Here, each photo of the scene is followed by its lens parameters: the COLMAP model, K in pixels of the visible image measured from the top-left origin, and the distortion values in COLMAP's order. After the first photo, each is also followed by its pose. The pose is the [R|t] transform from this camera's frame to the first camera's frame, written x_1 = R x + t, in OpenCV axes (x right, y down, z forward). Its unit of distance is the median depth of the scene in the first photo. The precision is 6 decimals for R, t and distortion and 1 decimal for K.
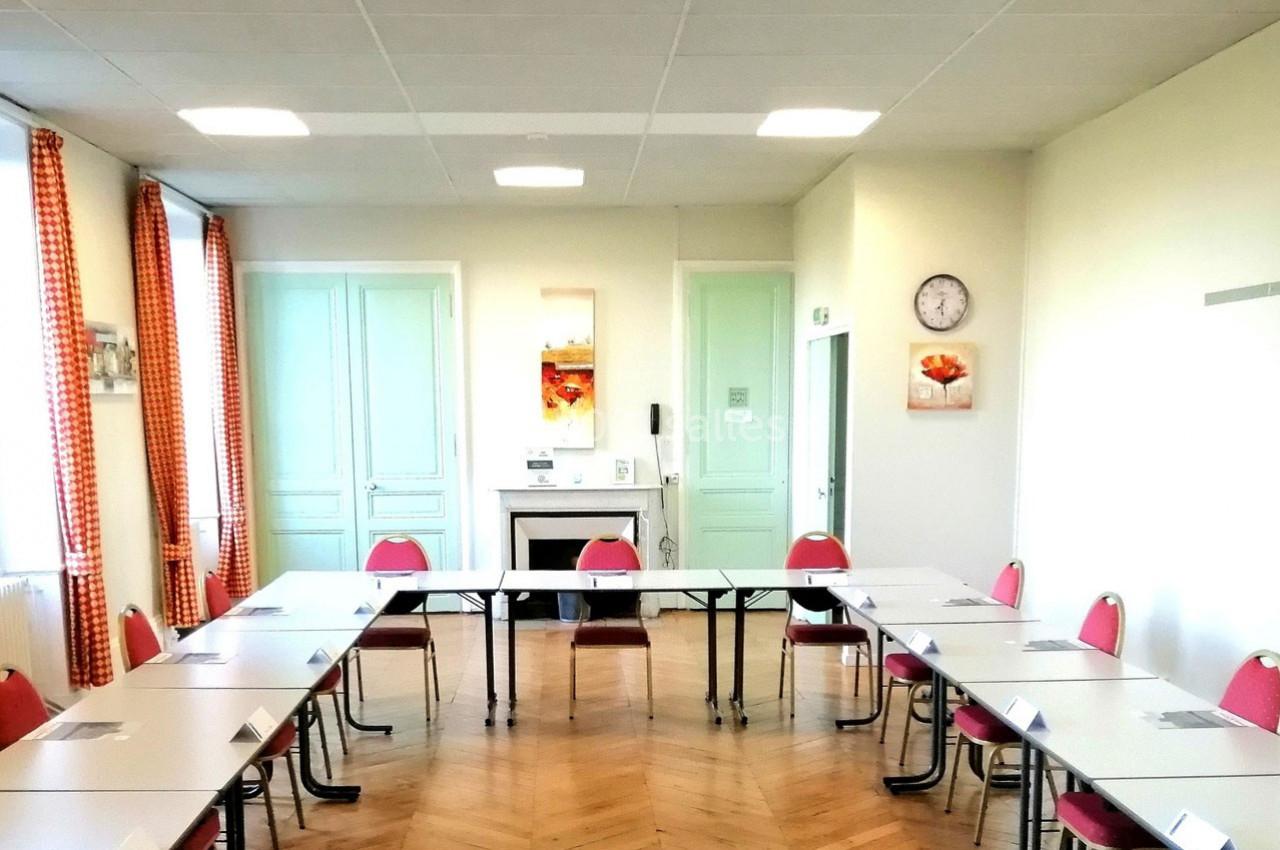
lens RADIAL K [[1597.4, 0, 640.0], [0, 1597.4, 425.0], [0, 0, 1]] dist [-0.029421, -0.020881]
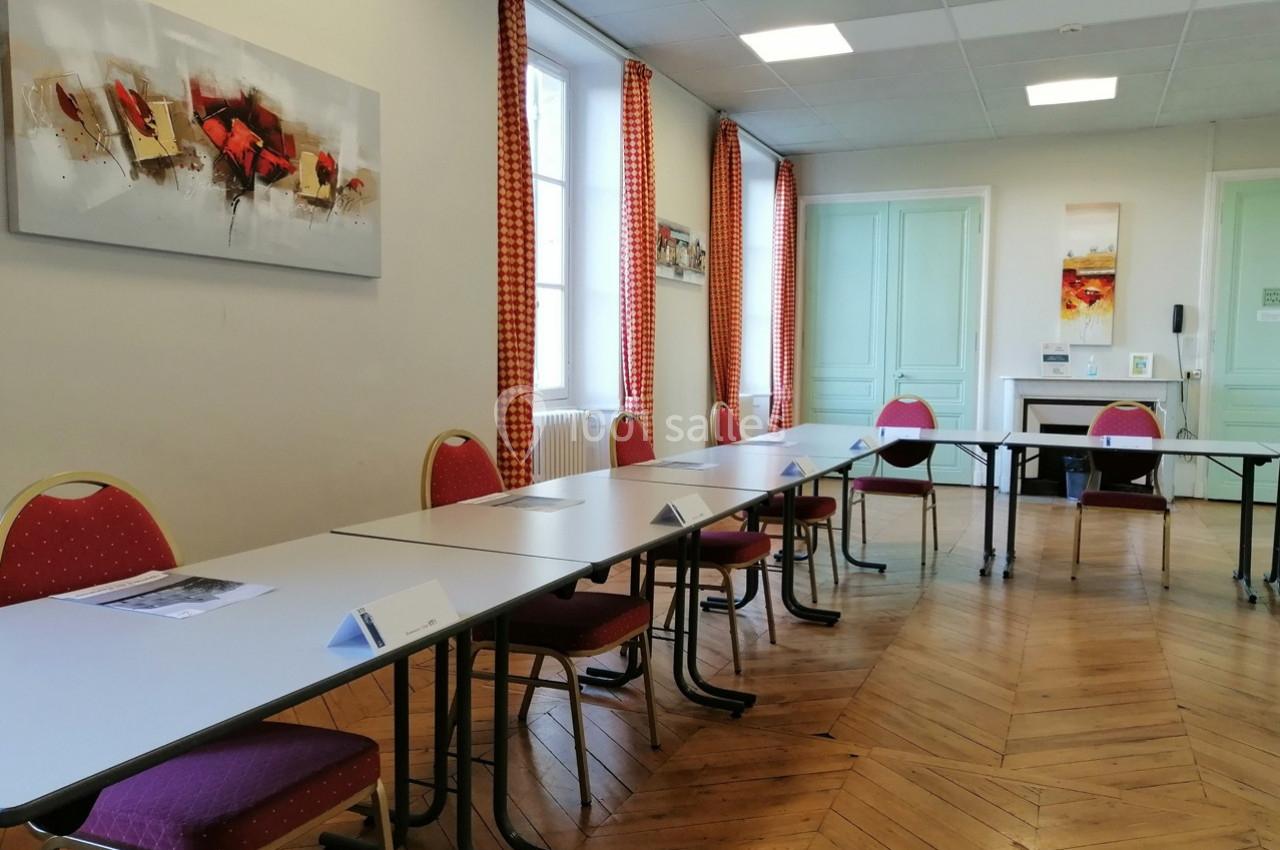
lens RADIAL K [[1049.5, 0, 640.0], [0, 1049.5, 425.0], [0, 0, 1]] dist [0.041139, 0.002107]
pose [[0.902012, 0.049895, -0.428818, -0.007689], [-0.041787, 0.998725, 0.028308, 0.067850], [0.429684, -0.007616, 0.902947, 0.247688]]
